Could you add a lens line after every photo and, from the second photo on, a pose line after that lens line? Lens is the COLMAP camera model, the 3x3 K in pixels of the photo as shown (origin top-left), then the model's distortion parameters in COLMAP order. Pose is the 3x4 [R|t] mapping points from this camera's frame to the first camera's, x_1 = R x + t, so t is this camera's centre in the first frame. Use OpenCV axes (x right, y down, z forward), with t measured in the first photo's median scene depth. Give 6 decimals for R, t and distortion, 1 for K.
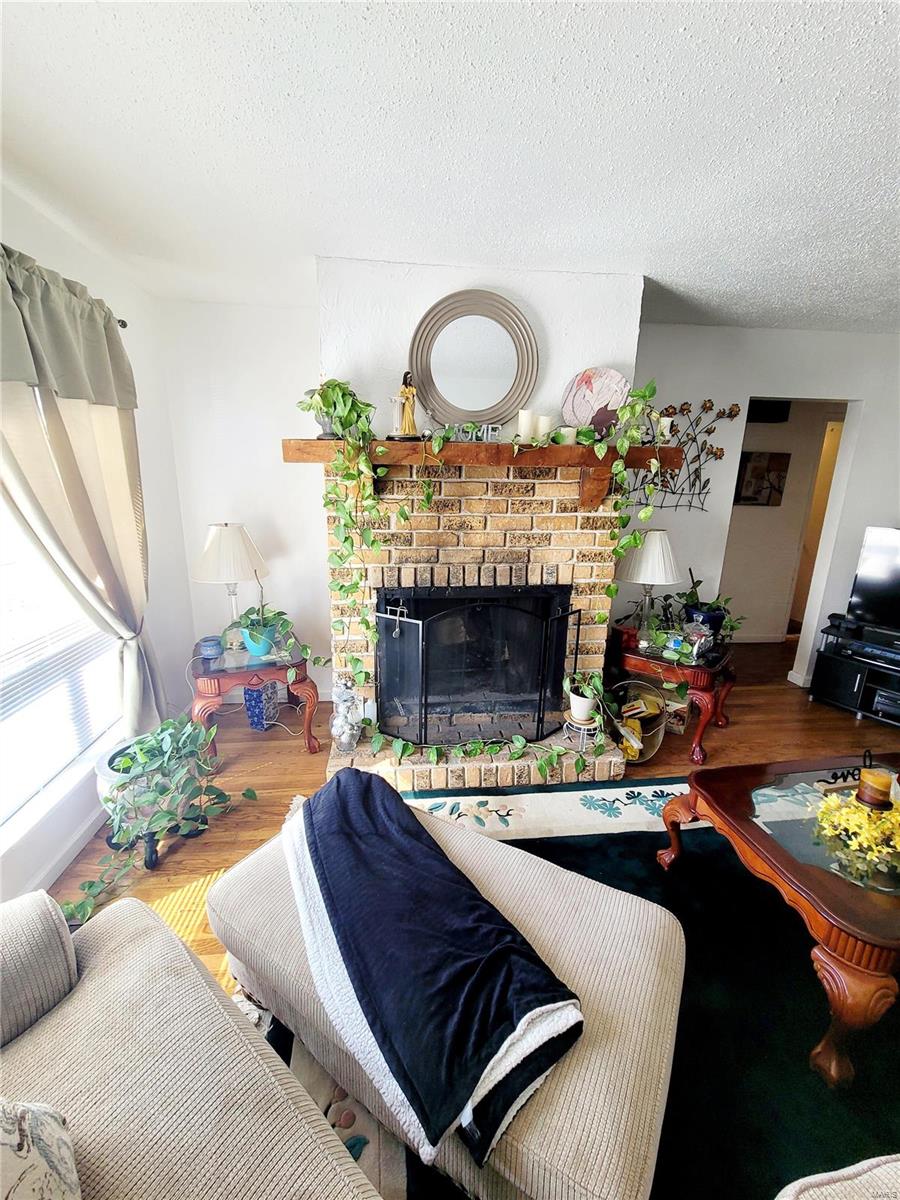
lens RADIAL K [[486.5, 0, 450.0], [0, 486.5, 600.0], [0, 0, 1]] dist [0.000021, -0.000367]
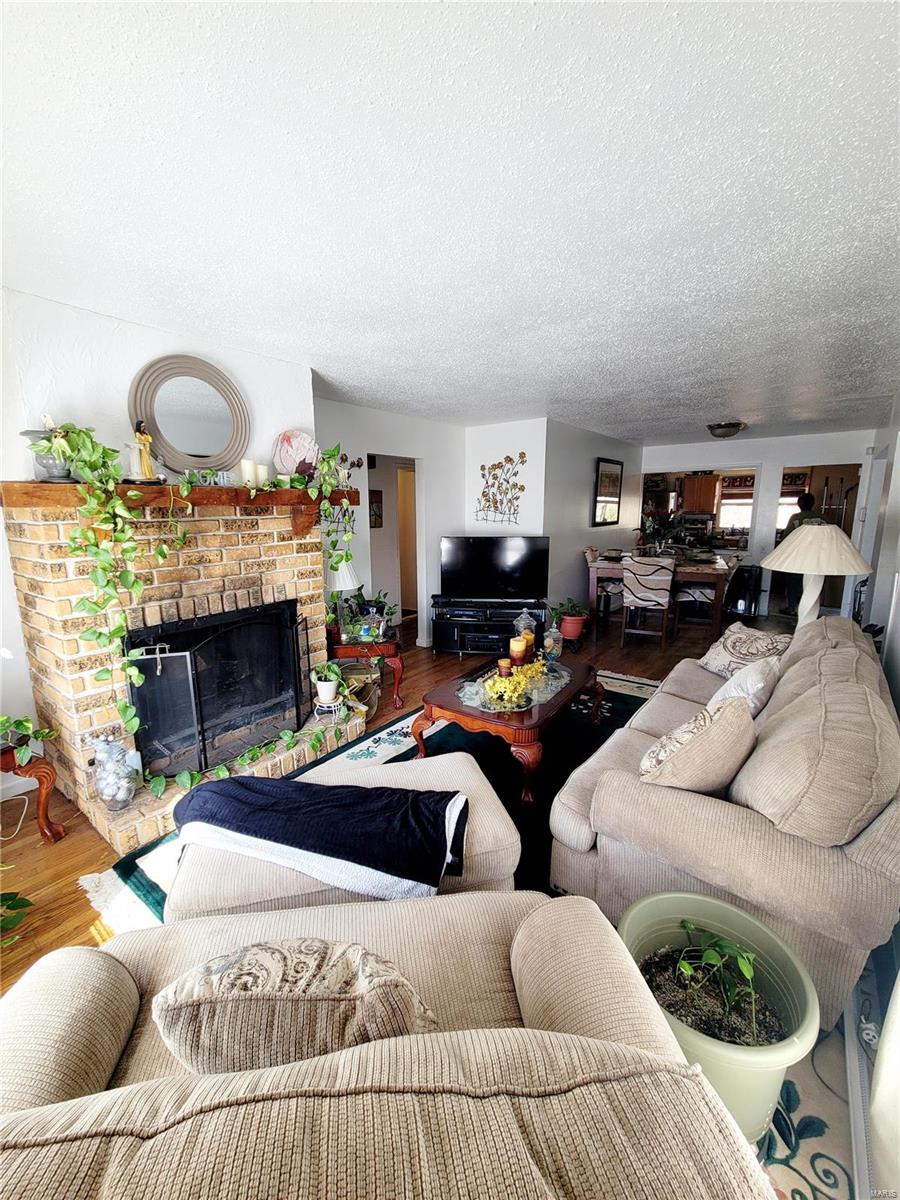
lens RADIAL K [[486.5, 0, 450.0], [0, 486.5, 600.0], [0, 0, 1]] dist [0.000021, -0.000367]
pose [[0.679198, -0.158940, 0.716539, -0.388724], [0.198267, 0.979708, 0.029381, 0.013872], [-0.706669, 0.122110, 0.696928, -0.144005]]
